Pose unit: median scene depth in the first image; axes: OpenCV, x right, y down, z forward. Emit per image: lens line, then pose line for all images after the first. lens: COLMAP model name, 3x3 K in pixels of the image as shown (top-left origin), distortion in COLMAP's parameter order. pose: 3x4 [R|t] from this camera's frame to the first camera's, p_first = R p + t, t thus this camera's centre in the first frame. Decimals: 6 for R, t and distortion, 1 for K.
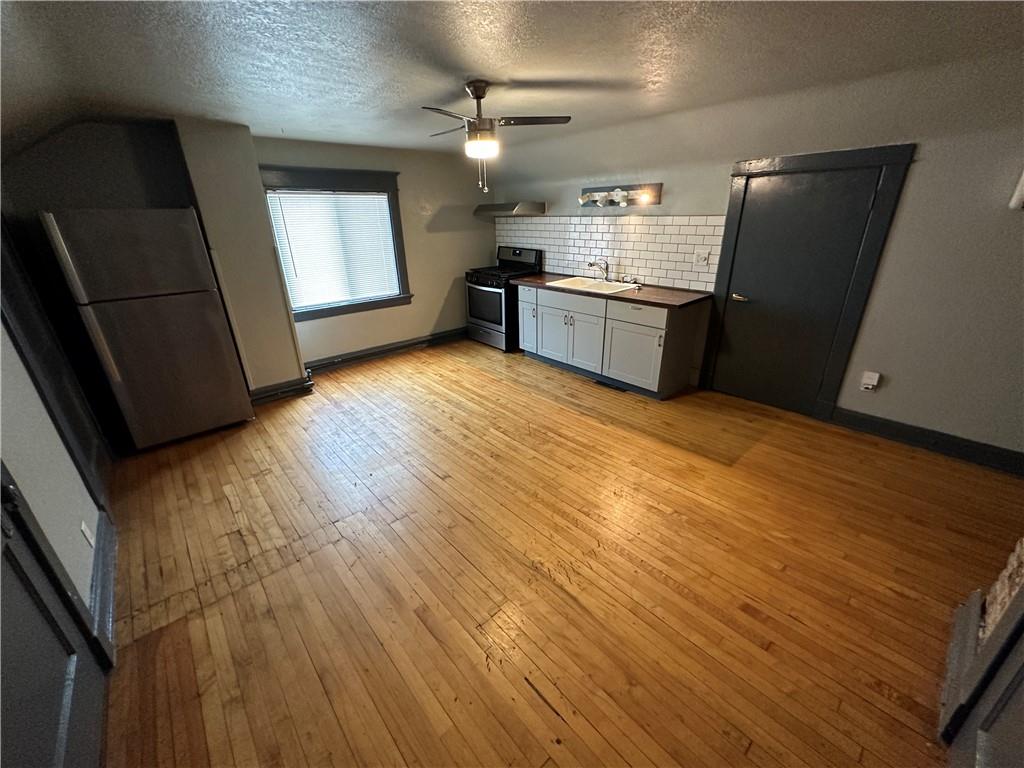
lens RADIAL K [[408.1, 0, 512.5], [0, 408.1, 382.8], [0, 0, 1]] dist [-0.001757, -0.000035]
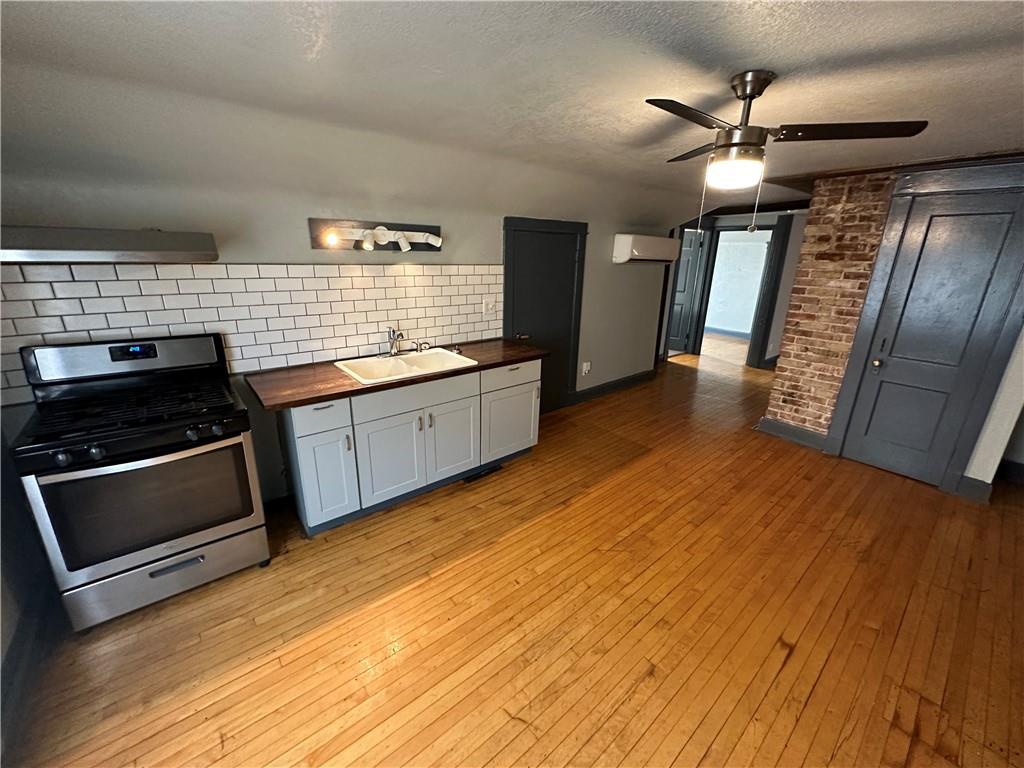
lens RADIAL K [[408.1, 0, 512.5], [0, 408.1, 382.8], [0, 0, 1]] dist [-0.001757, -0.000035]
pose [[0.034171, -0.283427, 0.958385, -0.462171], [0.363664, 0.896733, 0.252228, -0.325195], [-0.930903, 0.339911, 0.133715, 0.775421]]
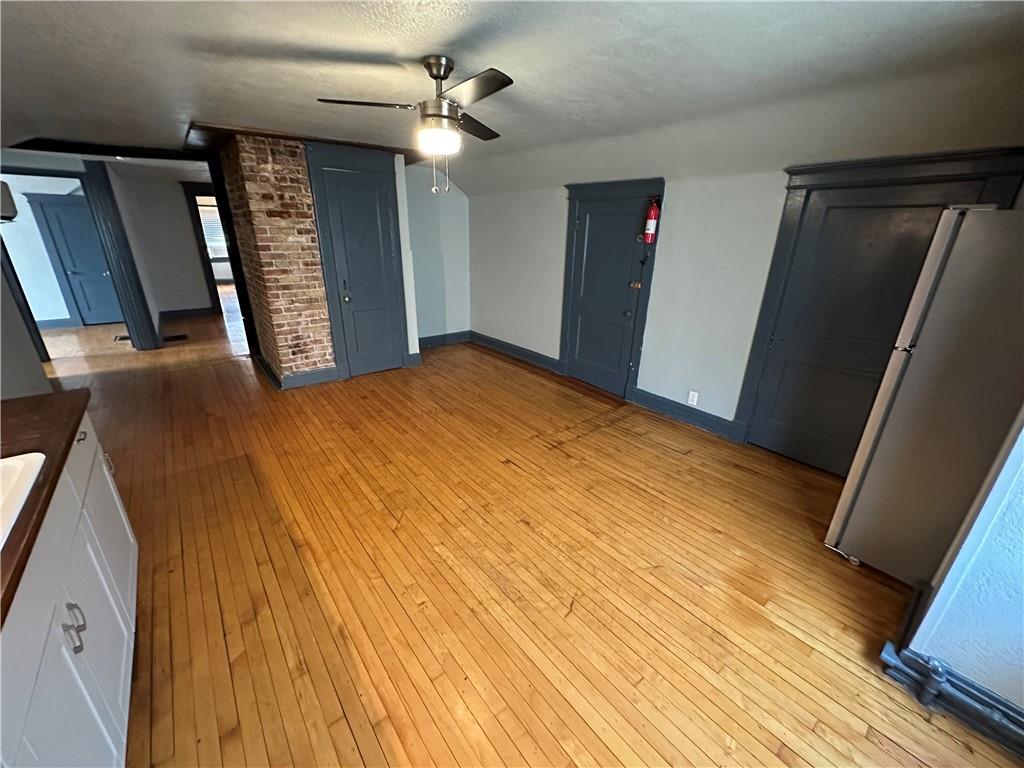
lens RADIAL K [[408.1, 0, 512.5], [0, 408.1, 382.8], [0, 0, 1]] dist [-0.001757, -0.000035]
pose [[-0.998771, -0.014264, 0.047459, -0.149636], [0.021952, 0.731259, 0.681747, -0.440428], [-0.044429, 0.681951, -0.730047, 1.083266]]
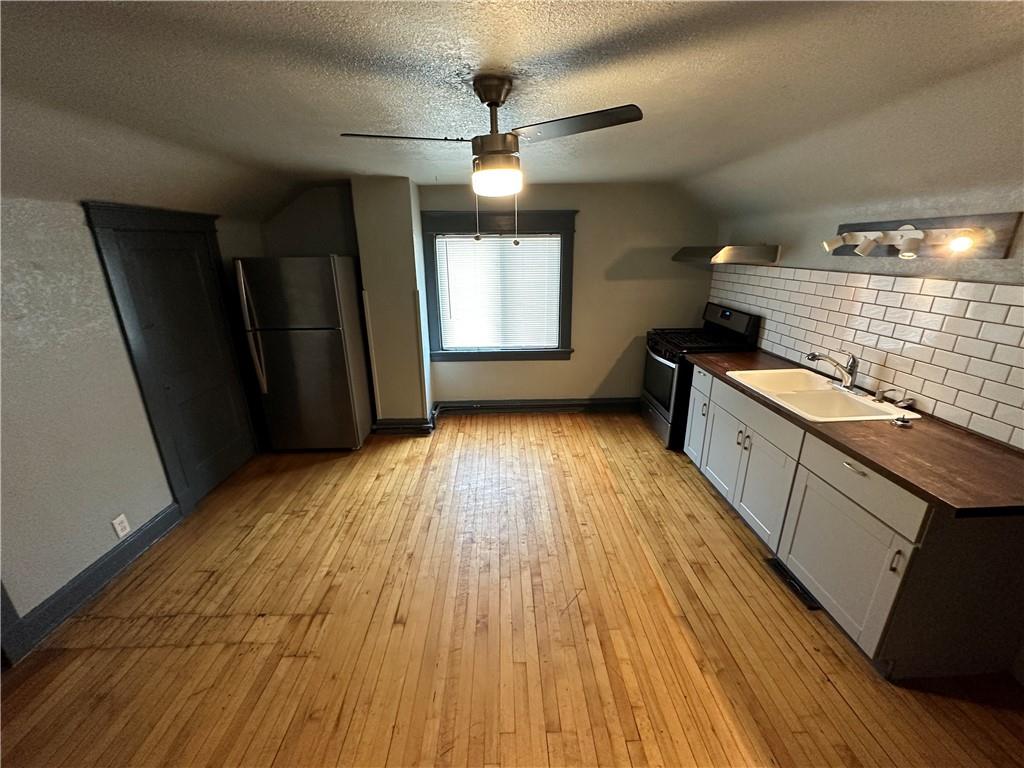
lens RADIAL K [[408.1, 0, 512.5], [0, 408.1, 382.8], [0, 0, 1]] dist [-0.001757, -0.000035]
pose [[0.764785, 0.211365, -0.608629, 0.227794], [-0.249145, 0.968189, 0.023165, -0.166322], [0.594164, 0.133920, 0.793117, 0.313699]]
